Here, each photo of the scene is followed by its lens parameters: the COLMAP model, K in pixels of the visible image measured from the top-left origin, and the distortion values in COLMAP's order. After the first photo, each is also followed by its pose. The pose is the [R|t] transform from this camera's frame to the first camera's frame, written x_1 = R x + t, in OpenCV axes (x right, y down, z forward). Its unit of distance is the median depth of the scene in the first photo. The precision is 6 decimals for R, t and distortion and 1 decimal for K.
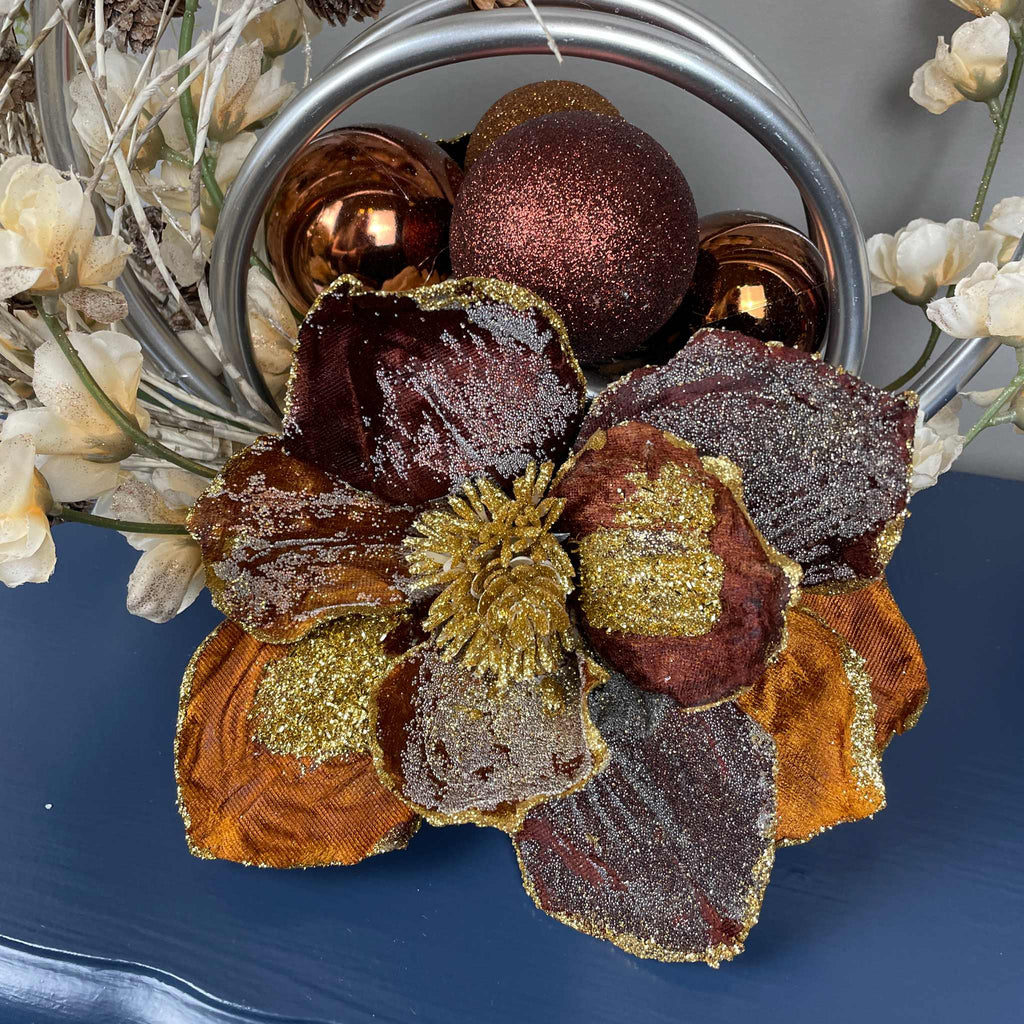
lens RADIAL K [[1039.8, 0, 506.4], [0, 1039.8, 401.7], [0, 0, 1]] dist [0.110538, -0.187298]
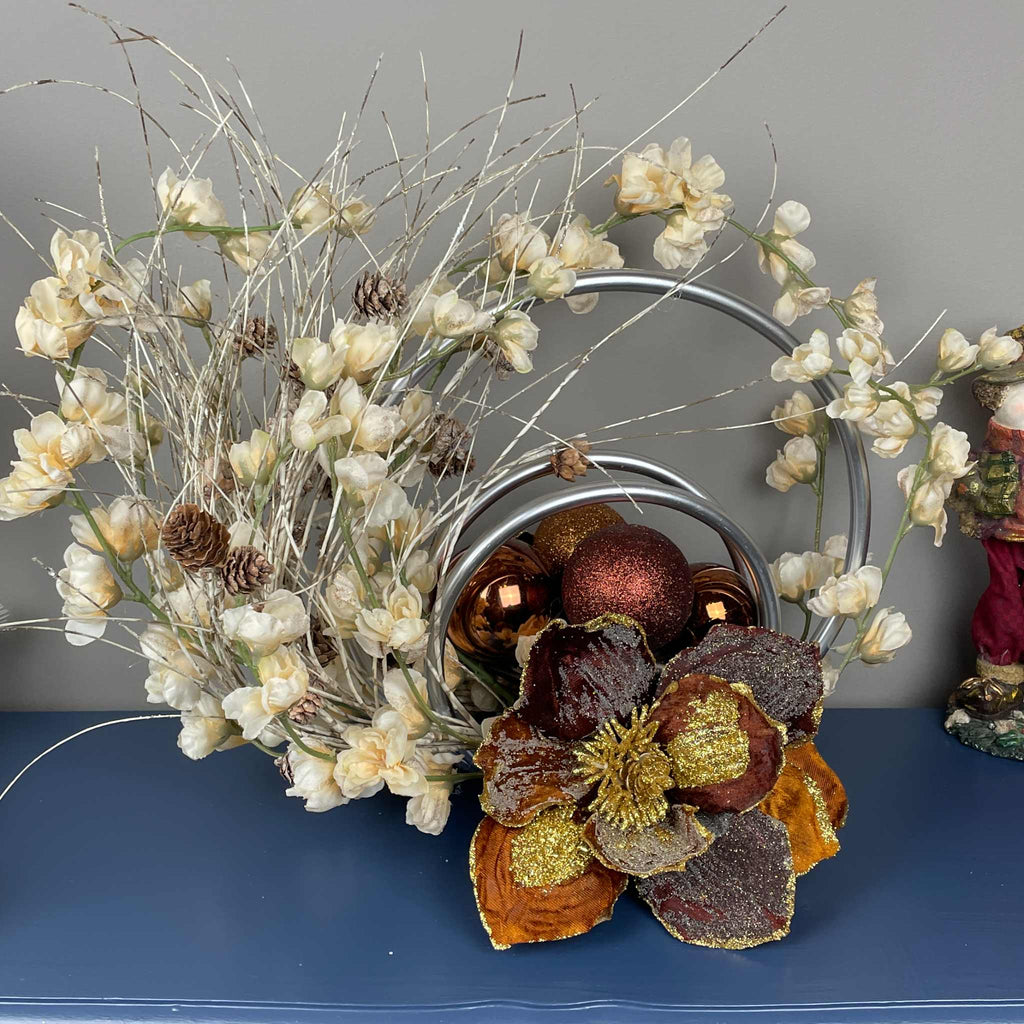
lens RADIAL K [[1427.8, 0, 508.8], [0, 1427.8, 495.5], [0, 0, 1]] dist [0.174119, -0.394043]
pose [[0.967835, -0.103658, 0.229239, -0.789236], [0.148042, 0.971373, -0.185790, 0.140680], [-0.203418, 0.213751, 0.955475, -1.601158]]
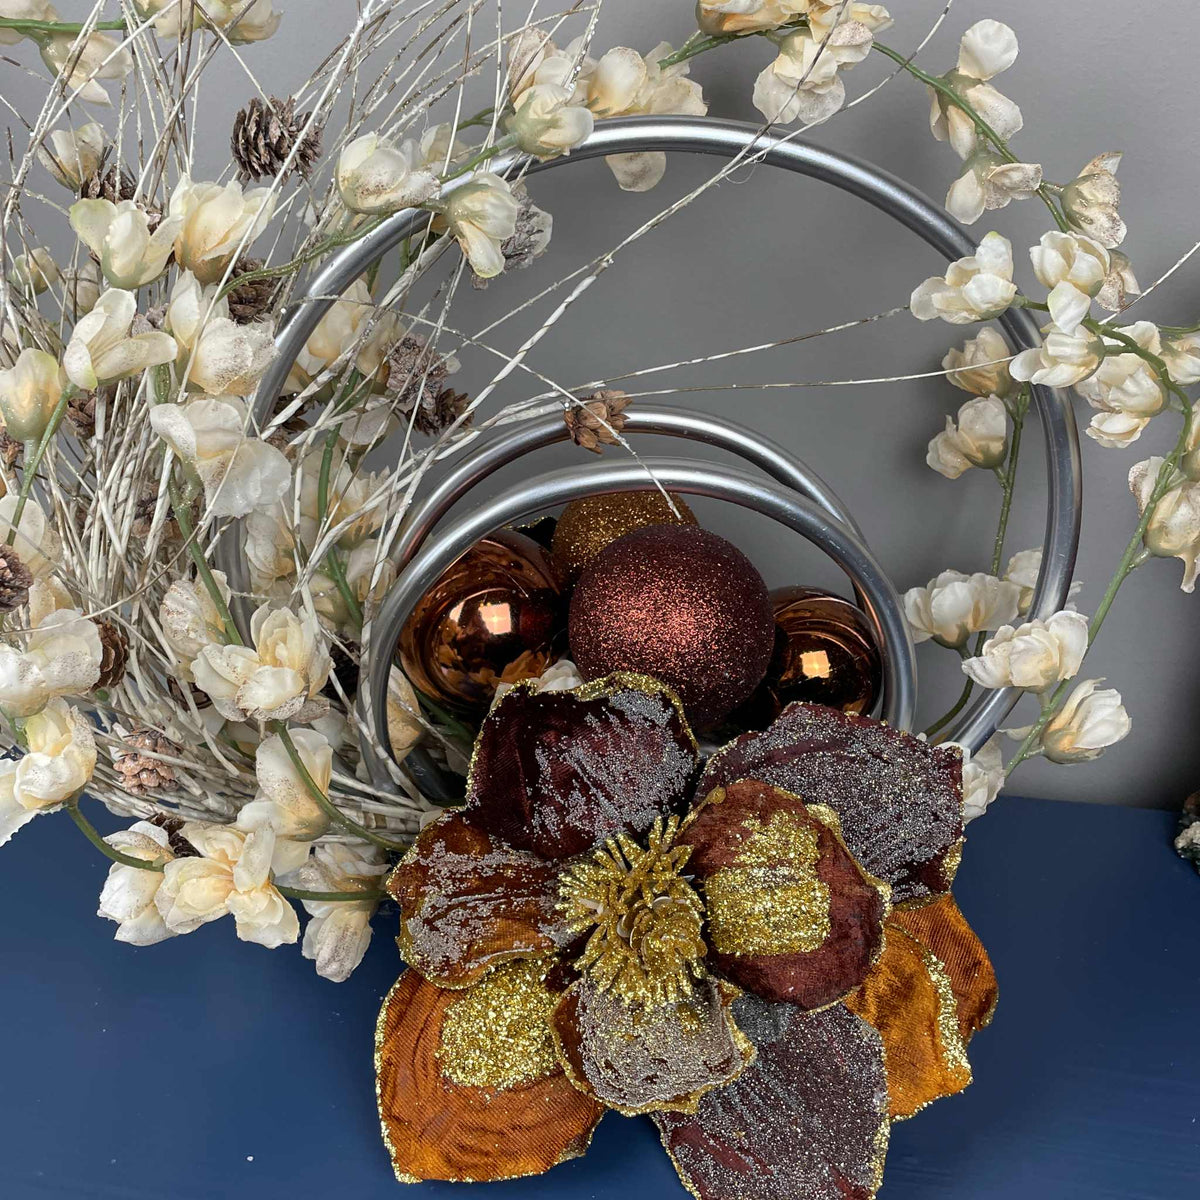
lens RADIAL K [[1454.7, 0, 509.2], [0, 1454.7, 511.7], [0, 0, 1]] dist [0.109300, -0.175456]
pose [[0.995631, -0.052040, 0.077529, -0.272266], [0.062255, 0.988781, -0.135779, -0.074678], [-0.069593, 0.140012, 0.987701, -0.742964]]
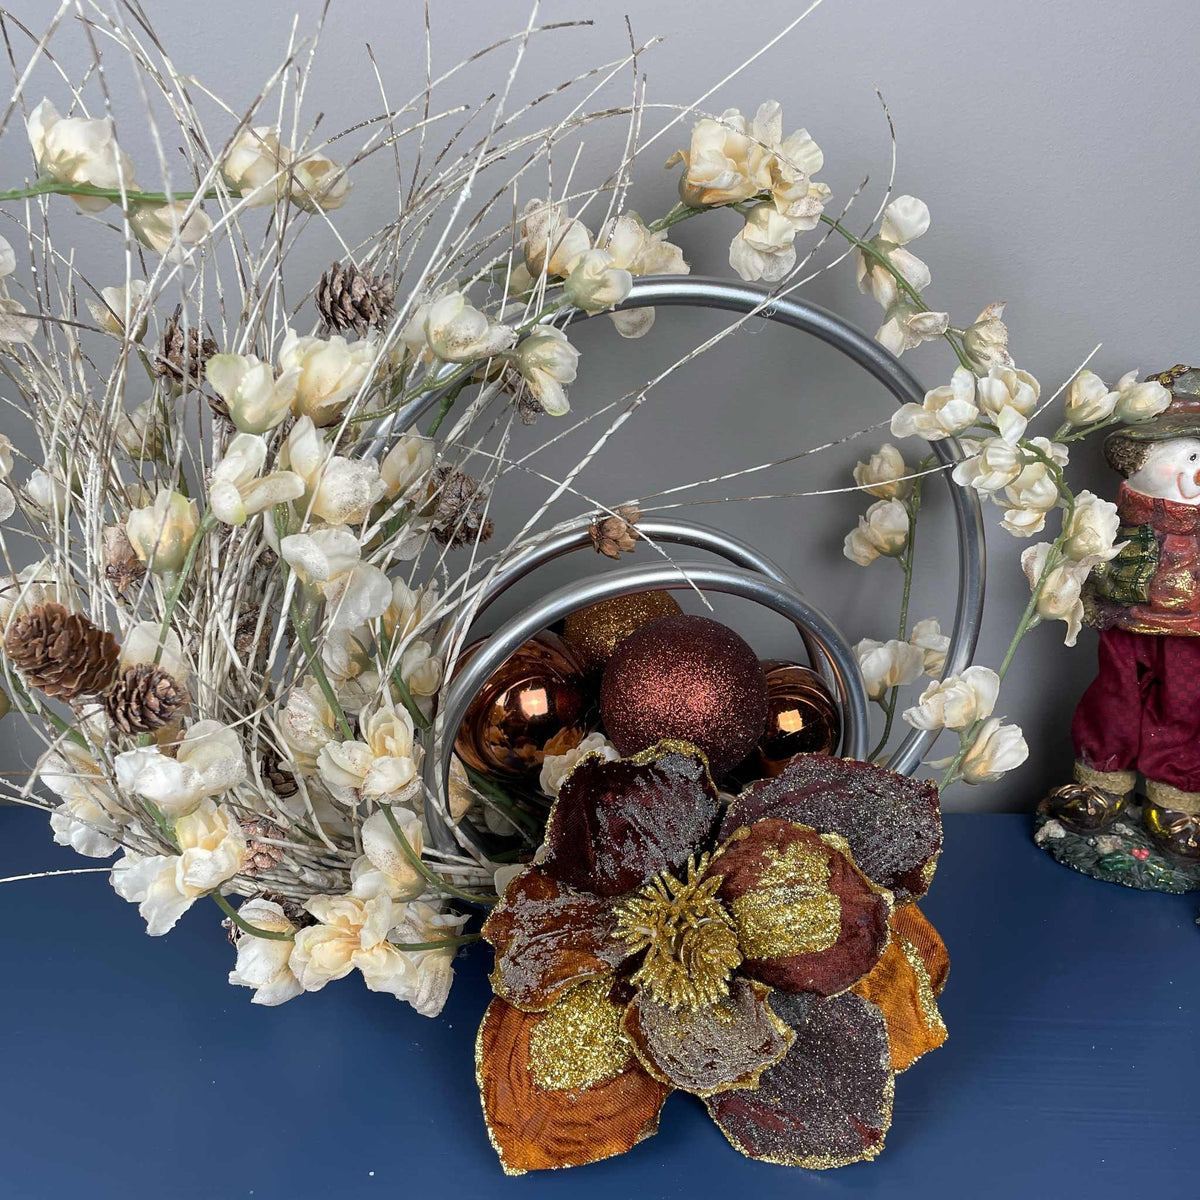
lens RADIAL K [[1219.9, 0, 585.6], [0, 1219.9, 647.0], [0, 0, 1]] dist [0.124861, -0.223466]
pose [[0.960101, -0.112181, 0.256167, -0.555614], [0.136433, 0.987503, -0.078893, -0.120548], [-0.244115, 0.110695, 0.963408, -0.702001]]
